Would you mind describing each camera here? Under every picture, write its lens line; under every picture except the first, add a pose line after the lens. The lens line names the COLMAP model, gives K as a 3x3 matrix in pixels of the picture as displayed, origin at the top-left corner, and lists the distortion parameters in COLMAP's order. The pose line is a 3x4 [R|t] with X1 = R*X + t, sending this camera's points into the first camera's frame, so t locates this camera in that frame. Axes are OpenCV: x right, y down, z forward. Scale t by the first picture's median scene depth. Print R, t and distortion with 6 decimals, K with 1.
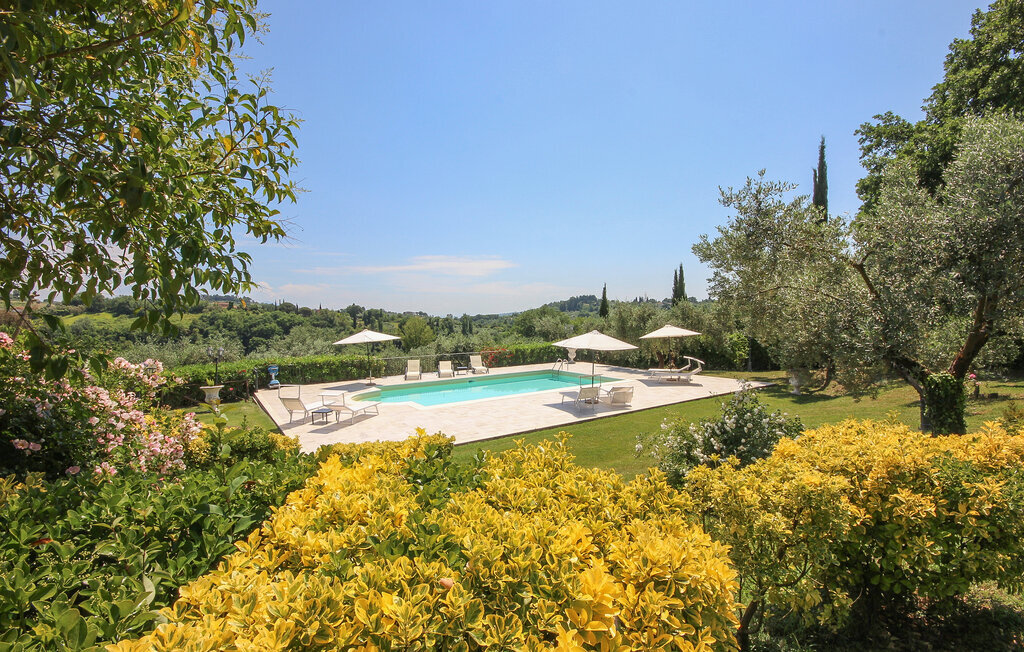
lens RADIAL K [[483.9, 0, 522.6], [0, 483.9, 341.9], [0, 0, 1]] dist [-0.000281, 0.000225]
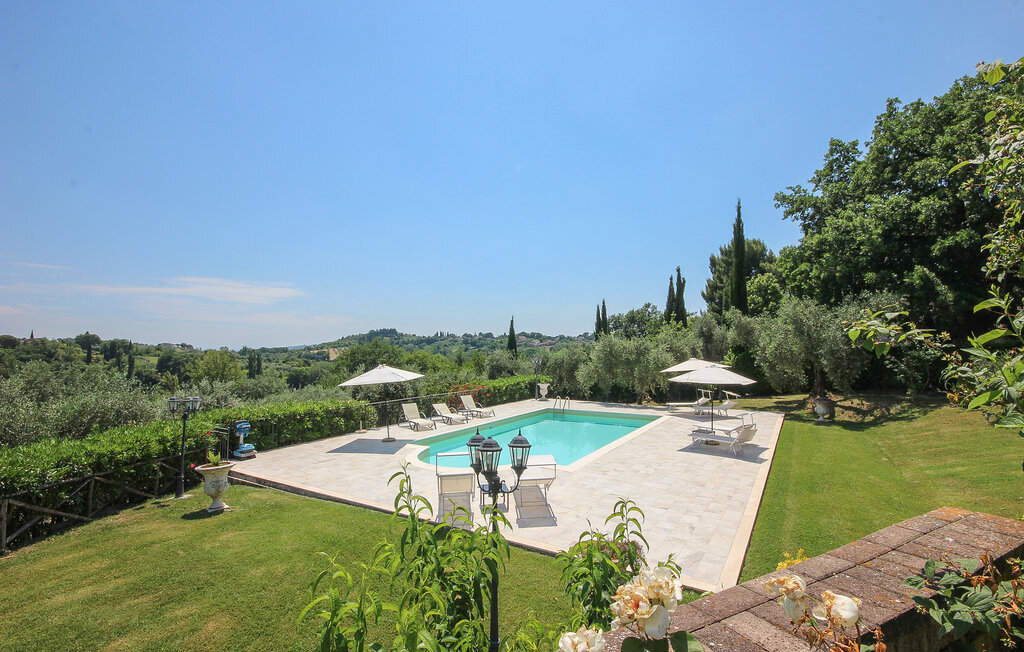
lens RADIAL K [[480.4, 0, 512.0], [0, 480.4, 326.0], [0, 0, 1]] dist [-0.010265, 0.000083]
pose [[0.909052, 0.027161, 0.415796, -0.356763], [0.016304, 0.994791, -0.100627, -0.005850], [-0.416363, 0.098254, 0.903874, 0.204590]]
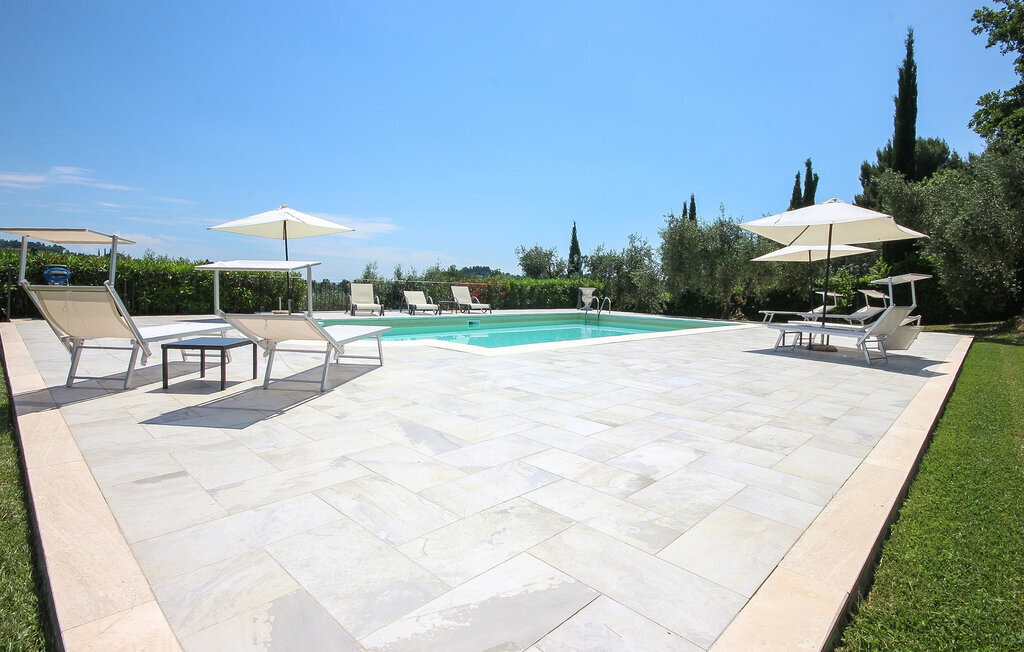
lens RADIAL K [[500.2, 0, 512.3], [0, 500.2, 297.5], [0, 0, 1]] dist [0.041158, -0.030955]
pose [[0.974400, 0.043578, 0.220560, -0.164952], [-0.034134, 0.998337, -0.046454, 0.066496], [-0.222217, 0.037736, 0.974267, 0.362903]]
